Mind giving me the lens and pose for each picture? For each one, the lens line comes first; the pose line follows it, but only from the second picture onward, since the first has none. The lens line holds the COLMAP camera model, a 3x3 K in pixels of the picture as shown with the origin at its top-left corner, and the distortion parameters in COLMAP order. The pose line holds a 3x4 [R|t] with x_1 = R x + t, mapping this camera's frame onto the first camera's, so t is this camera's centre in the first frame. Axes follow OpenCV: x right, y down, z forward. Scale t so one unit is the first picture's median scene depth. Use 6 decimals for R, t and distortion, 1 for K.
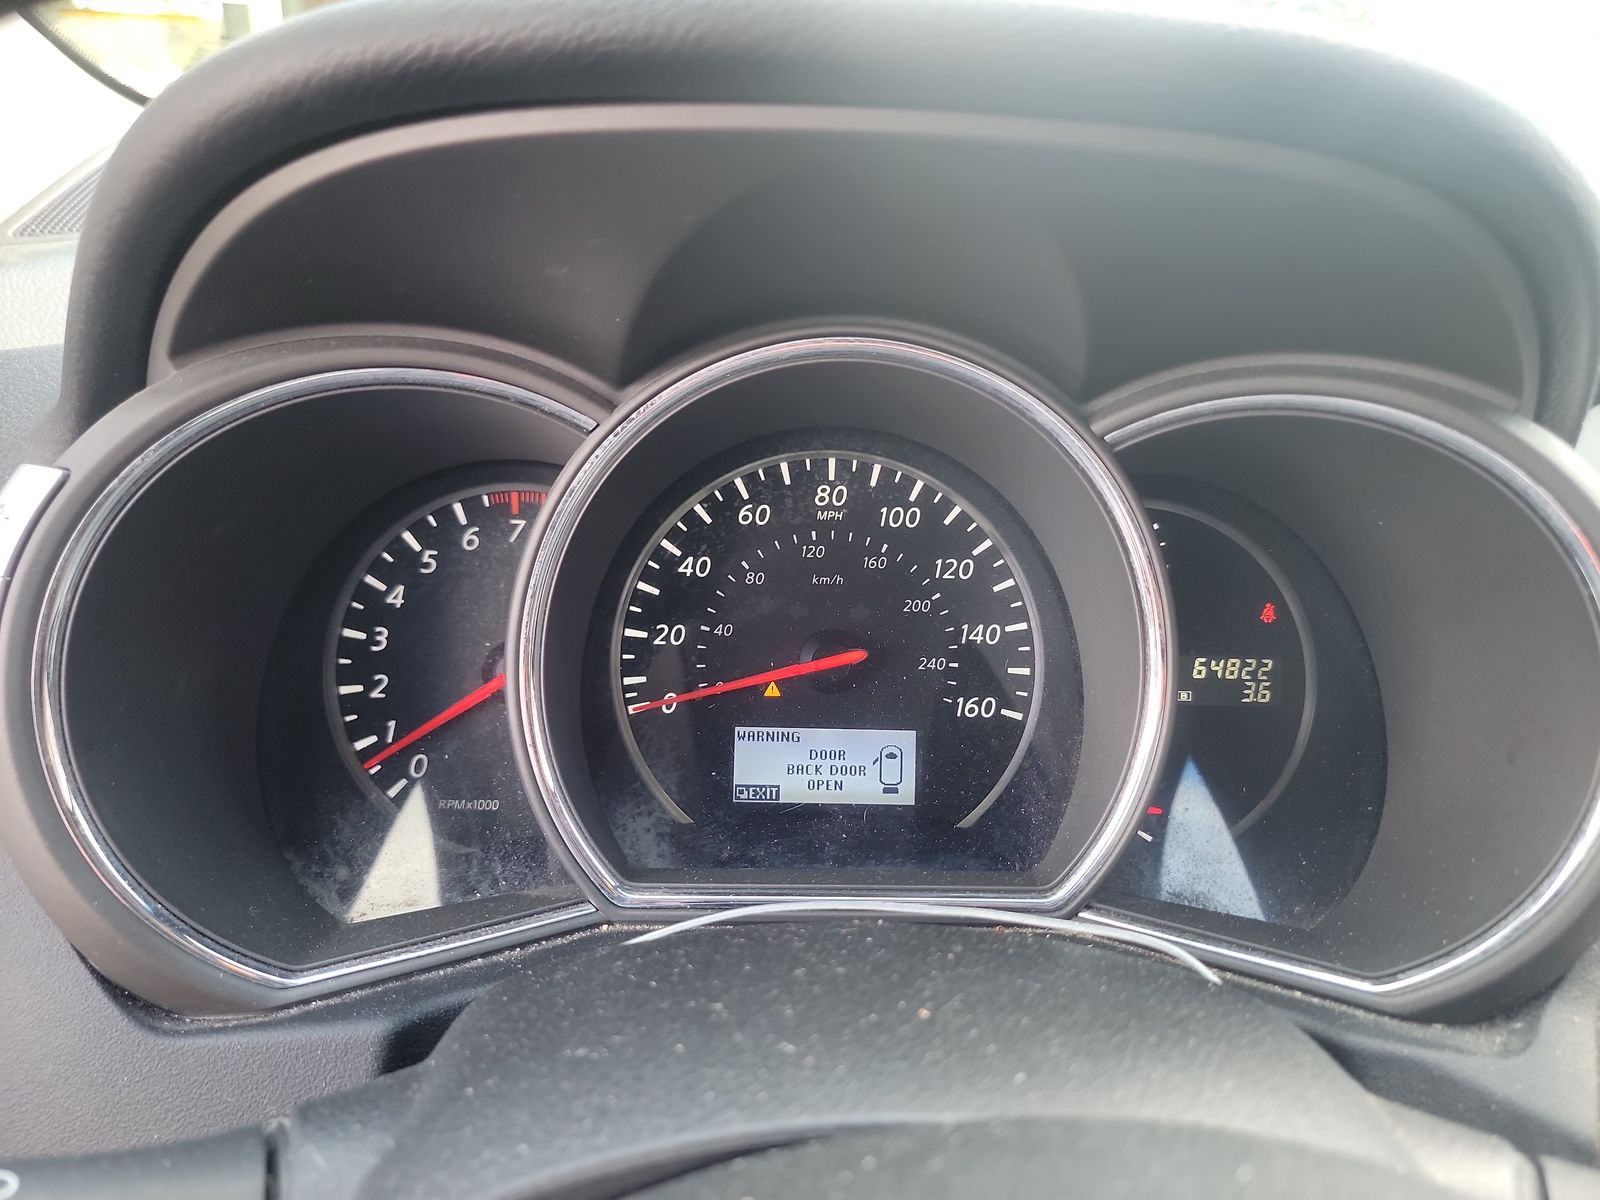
lens RADIAL K [[1112.0, 0, 805.6], [0, 1112.0, 615.9], [0, 0, 1]] dist [0.049896, -0.027031]
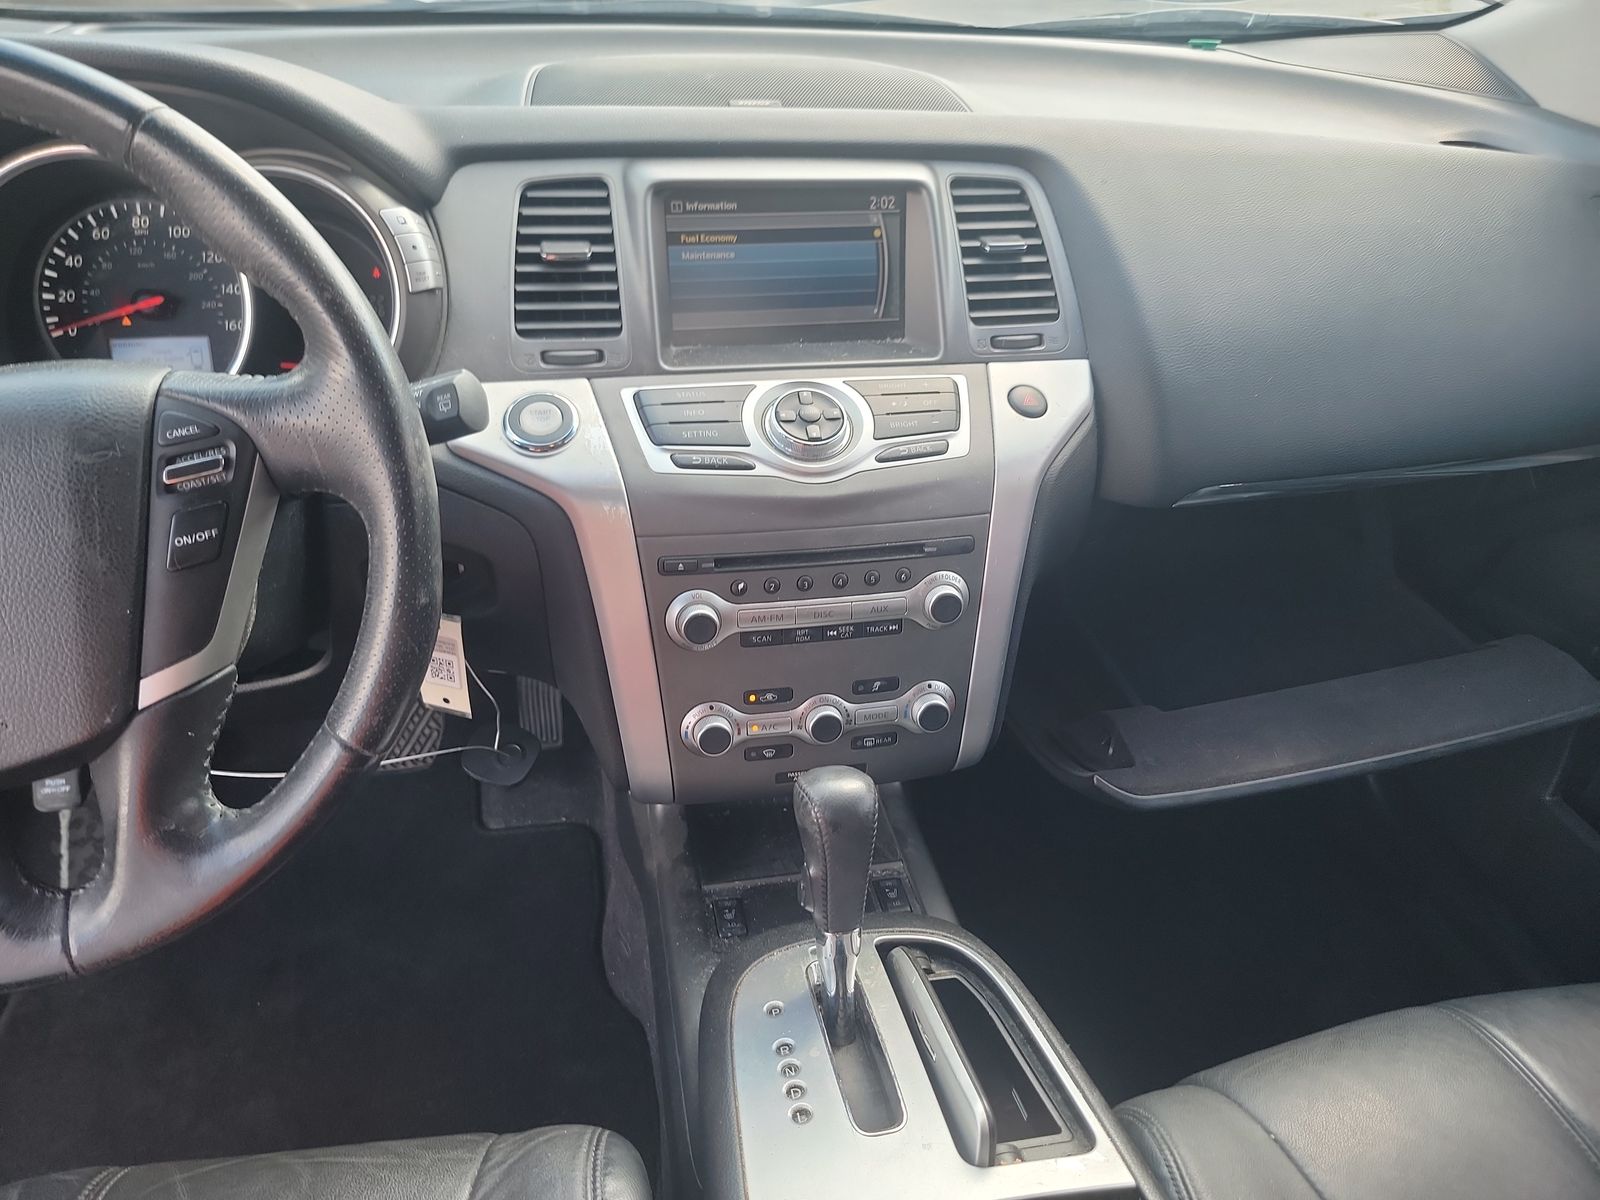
lens RADIAL K [[1112.0, 0, 811.5], [0, 1112.0, 592.9], [0, 0, 1]] dist [0.049896, -0.027031]
pose [[0.985322, -0.095799, 0.141292, 0.883062], [0.069607, 0.981224, 0.179873, 0.273447], [-0.155871, -0.167398, 0.973490, -1.338728]]
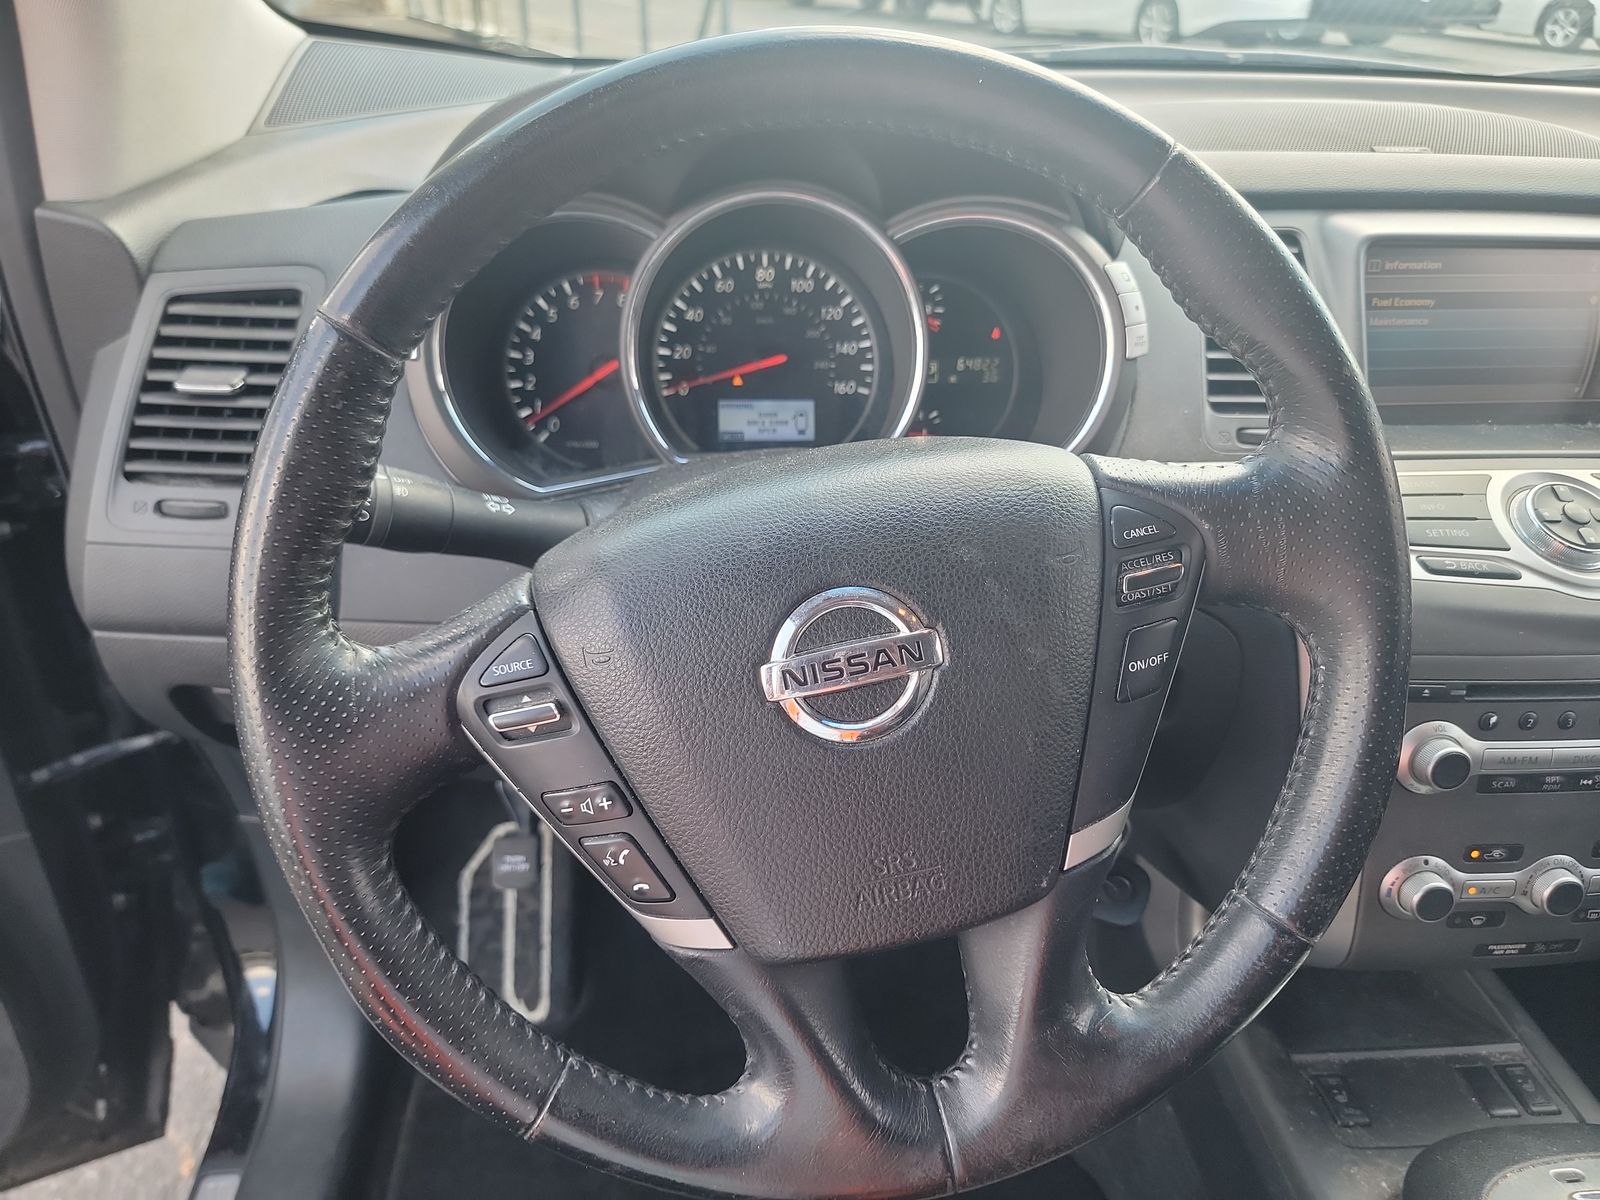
lens RADIAL K [[1112.0, 0, 804.8], [0, 1112.0, 589.8], [0, 0, 1]] dist [0.049896, -0.027031]
pose [[0.997597, -0.037957, 0.057958, -0.039888], [0.030347, 0.991443, 0.126964, 0.182737], [-0.062281, -0.124900, 0.990213, -0.938932]]
